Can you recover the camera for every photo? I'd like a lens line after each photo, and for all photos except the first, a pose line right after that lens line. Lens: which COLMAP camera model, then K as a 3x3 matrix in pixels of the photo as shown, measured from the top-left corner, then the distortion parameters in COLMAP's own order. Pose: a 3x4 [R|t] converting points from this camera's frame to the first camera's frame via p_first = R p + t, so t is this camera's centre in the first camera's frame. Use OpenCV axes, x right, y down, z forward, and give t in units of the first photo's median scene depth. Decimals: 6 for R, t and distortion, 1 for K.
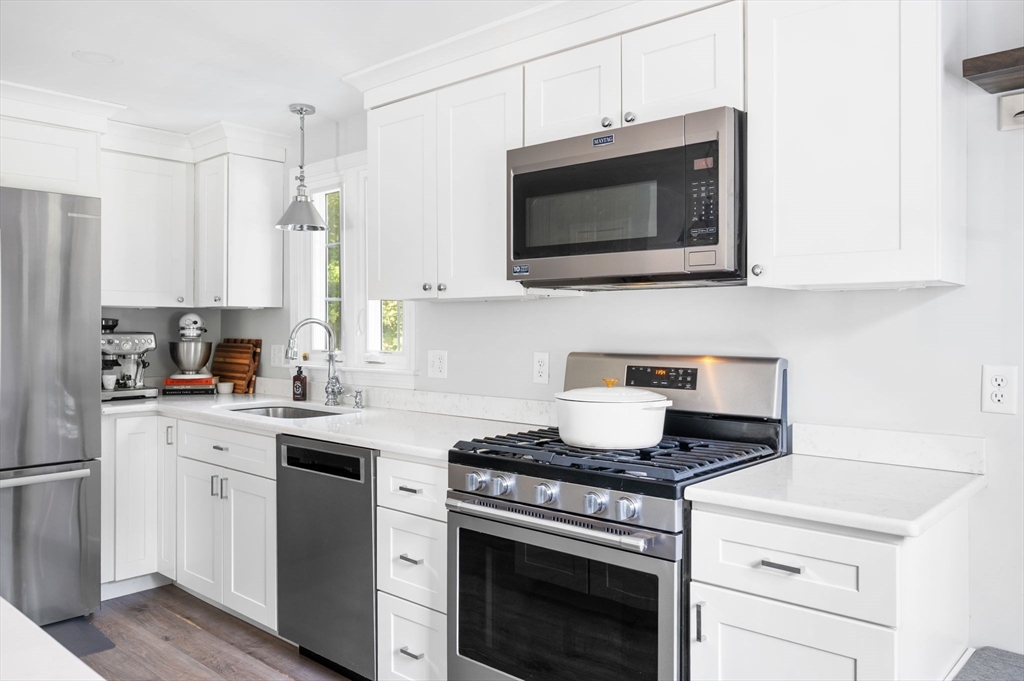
lens RADIAL K [[769.6, 0, 529.3], [0, 769.6, 327.2], [0, 0, 1]] dist [-0.000494, 0.003043]
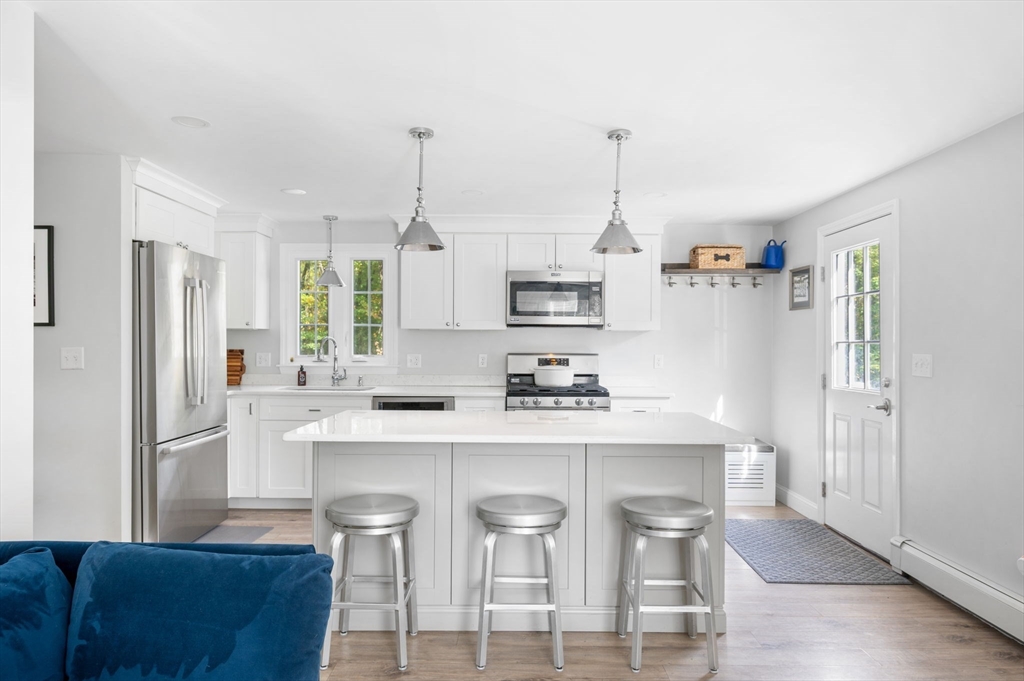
lens RADIAL K [[610.2, 0, 514.3], [0, 610.2, 345.3], [0, 0, 1]] dist [-0.002023, -0.001826]
pose [[0.748300, -0.001466, 0.663359, -0.959909], [-0.004621, 0.999962, 0.007423, -0.005191], [-0.663344, -0.008621, 0.748265, -0.344143]]
